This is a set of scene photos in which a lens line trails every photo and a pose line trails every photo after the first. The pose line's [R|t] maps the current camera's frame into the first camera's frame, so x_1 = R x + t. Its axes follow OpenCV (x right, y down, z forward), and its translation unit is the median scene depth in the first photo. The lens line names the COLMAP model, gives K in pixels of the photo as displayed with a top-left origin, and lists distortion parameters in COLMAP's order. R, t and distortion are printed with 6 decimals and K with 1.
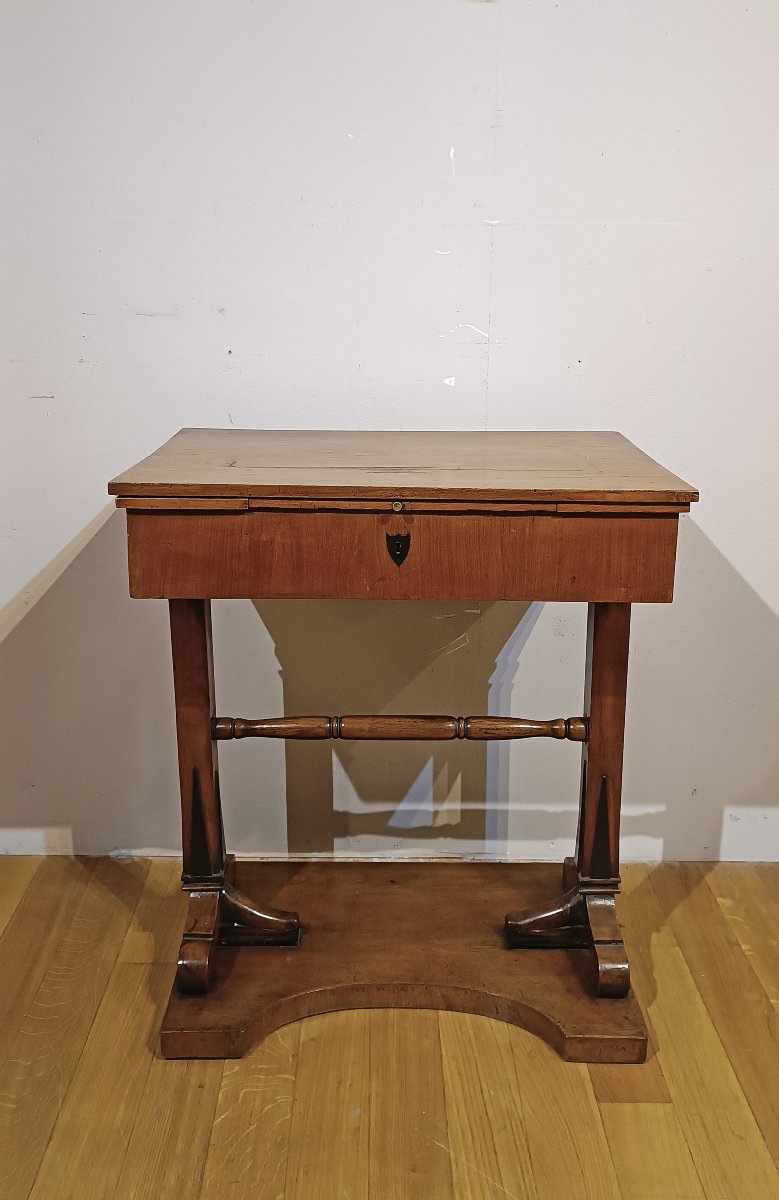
lens RADIAL K [[1016.2, 0, 383.4], [0, 1016.2, 499.8], [0, 0, 1]] dist [-0.002977, 0.000383]
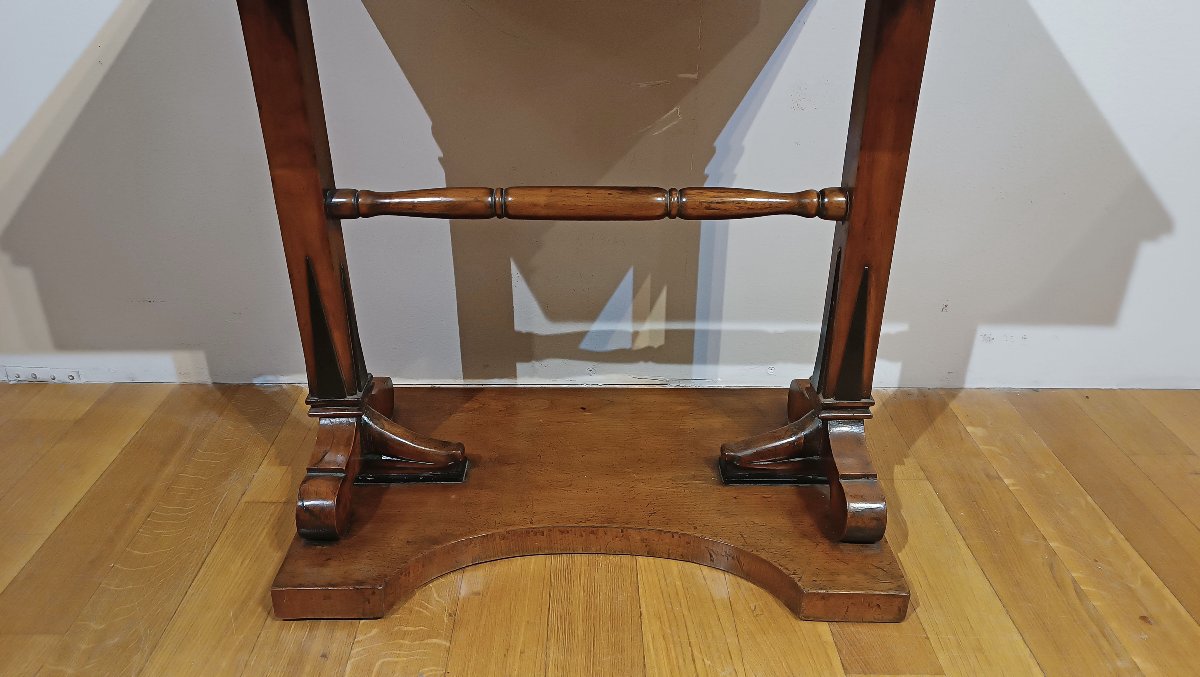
lens RADIAL K [[853.0, 0, 600.0], [0, 853.0, 338.5], [0, 0, 1]] dist [0.006663, -0.001941]
pose [[0.999941, -0.001255, 0.010819, 0.017945], [-0.001534, 0.967212, 0.253965, 0.166560], [-0.010783, -0.253967, 0.967153, 0.394736]]
